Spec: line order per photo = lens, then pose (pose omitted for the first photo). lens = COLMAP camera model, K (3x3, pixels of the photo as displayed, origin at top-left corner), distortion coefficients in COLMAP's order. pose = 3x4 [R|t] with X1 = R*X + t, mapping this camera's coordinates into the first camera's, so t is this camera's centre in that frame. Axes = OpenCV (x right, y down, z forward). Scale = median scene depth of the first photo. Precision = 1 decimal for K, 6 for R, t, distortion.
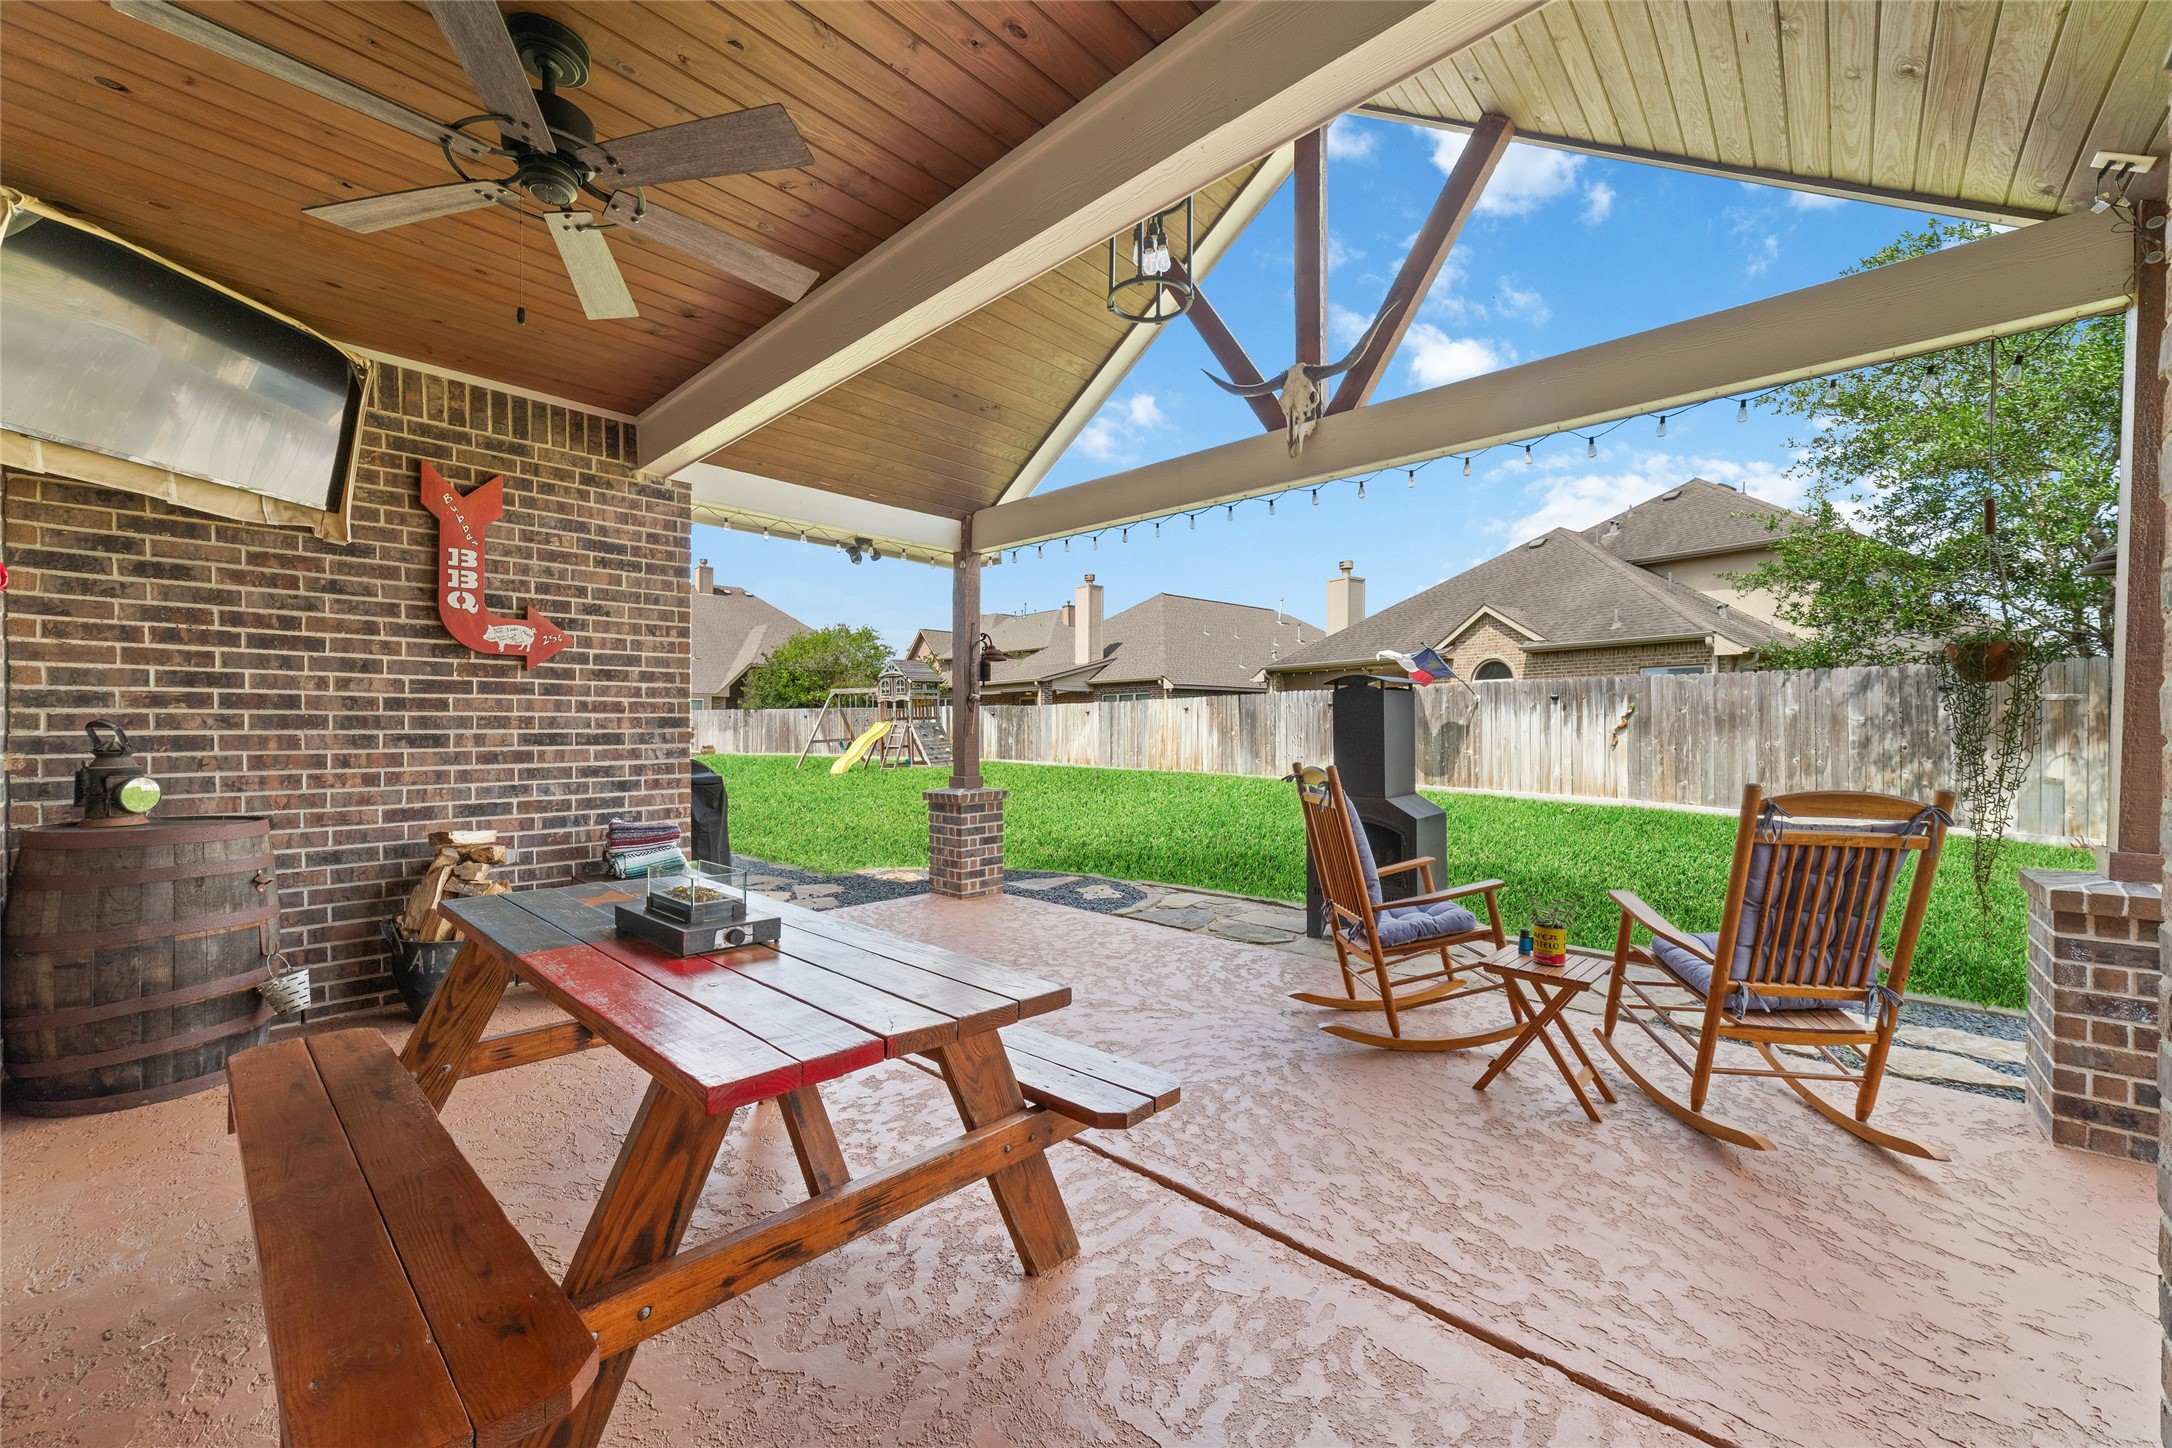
lens RADIAL K [[838.7, 0, 1087.9], [0, 838.7, 726.5], [0, 0, 1]] dist [0.002217, 0.000160]
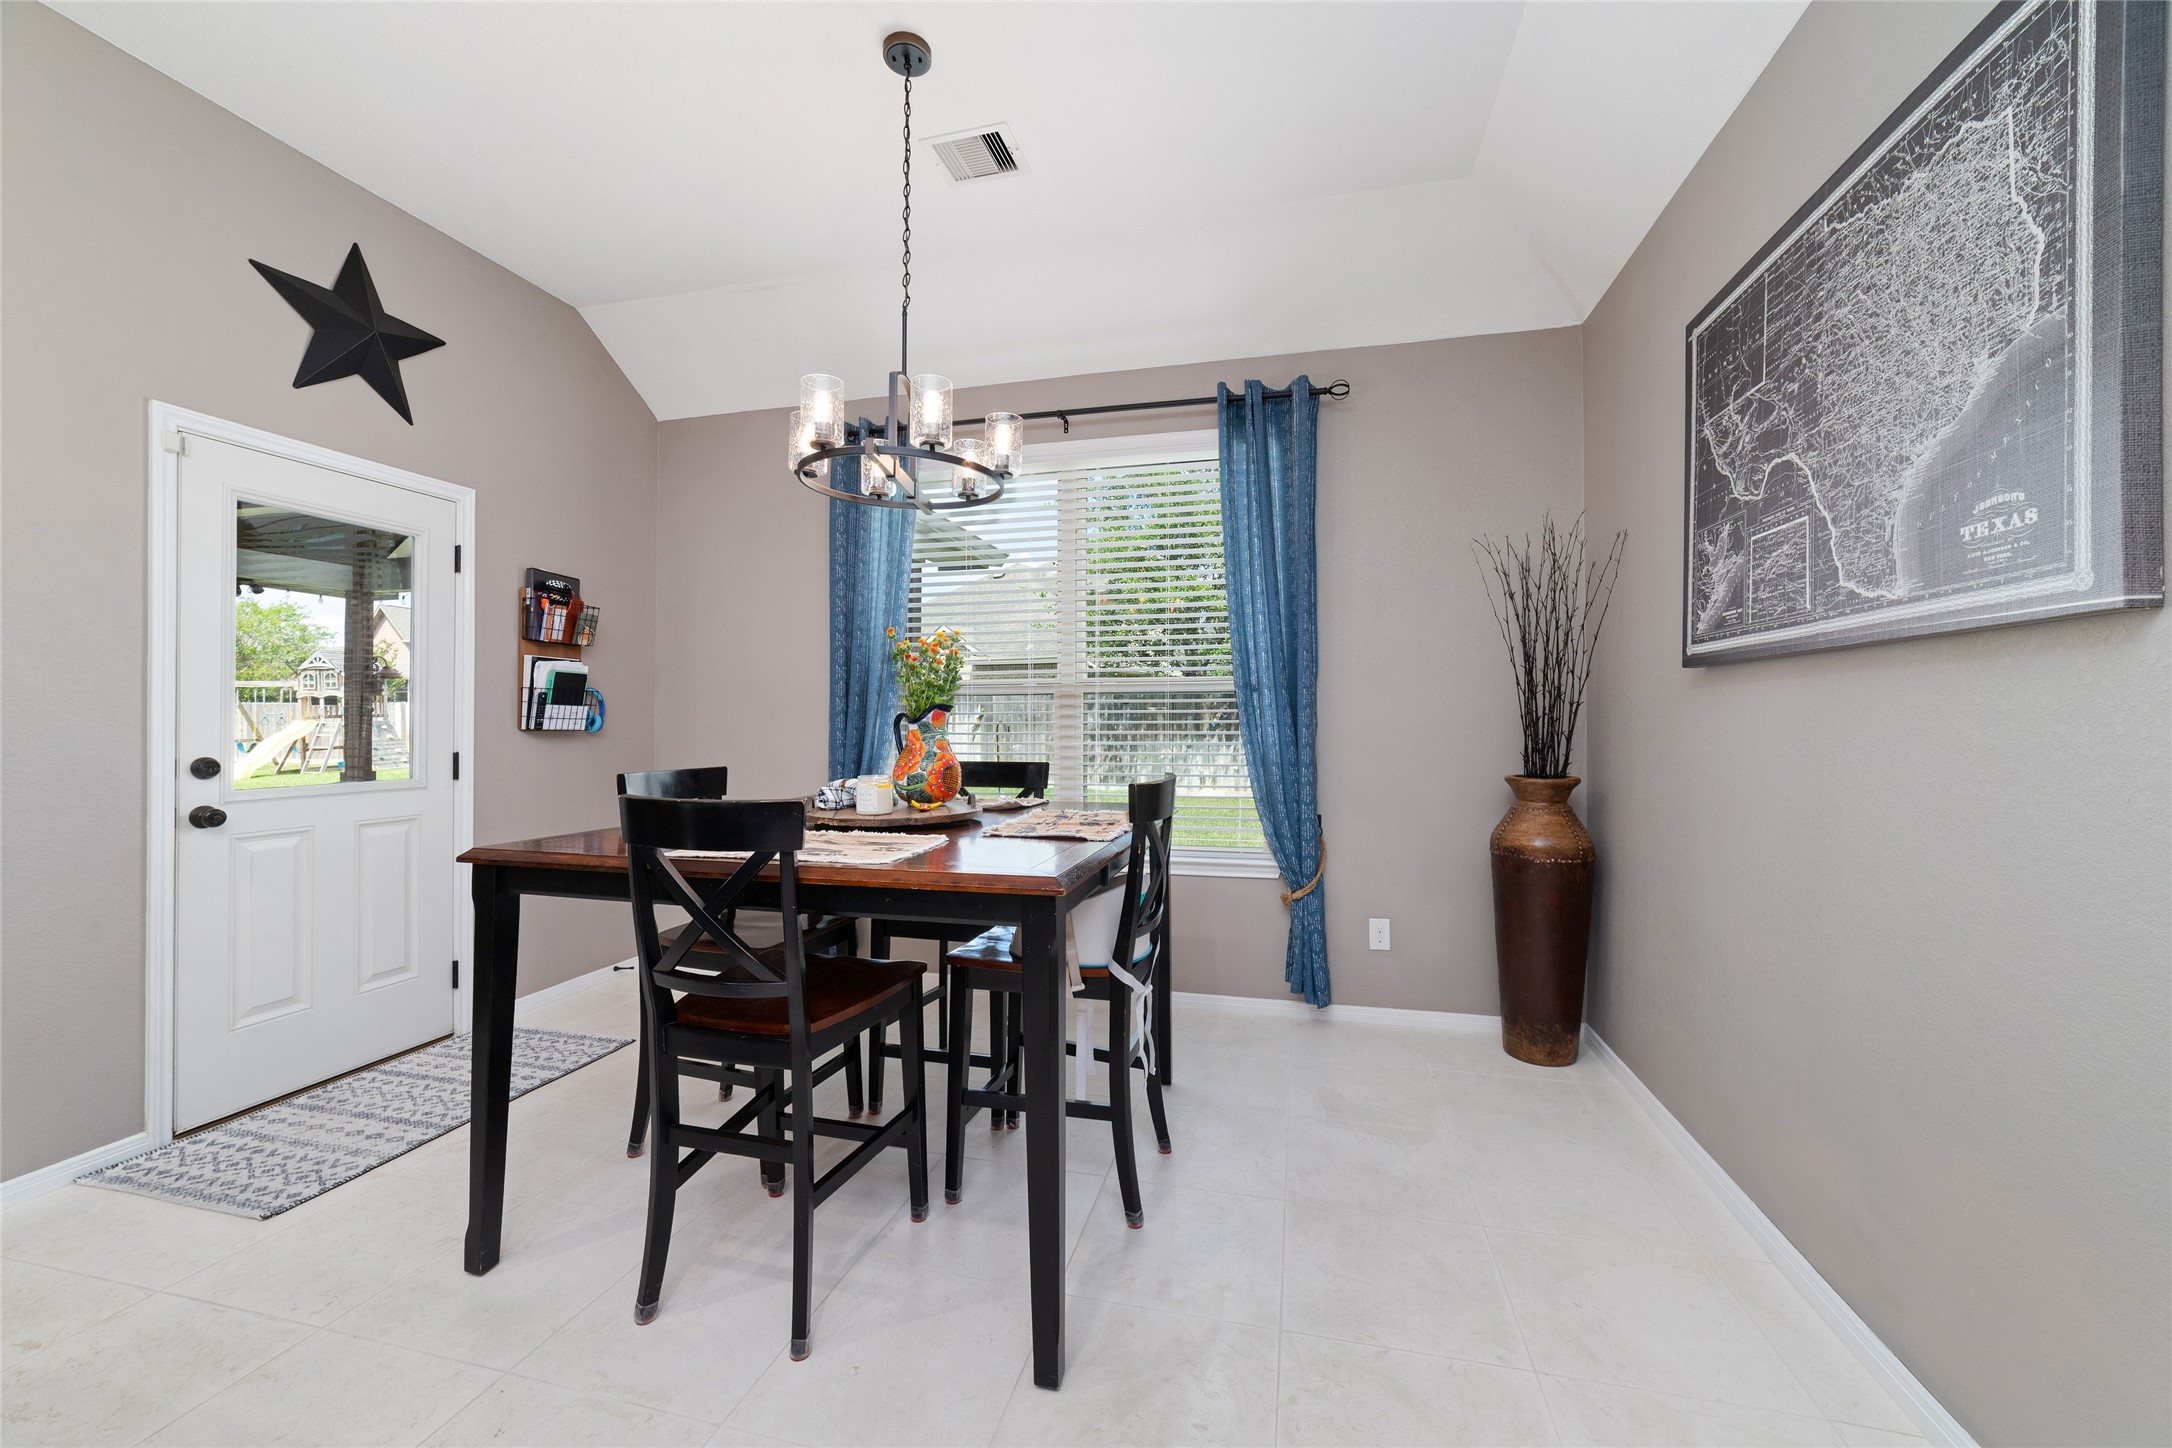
lens RADIAL K [[838.7, 0, 1088.5], [0, 838.7, 722.3], [0, 0, 1]] dist [0.002217, 0.000160]
pose [[0.878379, 0.002717, 0.477956, 0.055859], [-0.001668, 0.999995, -0.002620, -0.001673], [-0.477961, 0.001504, 0.878380, -0.166941]]
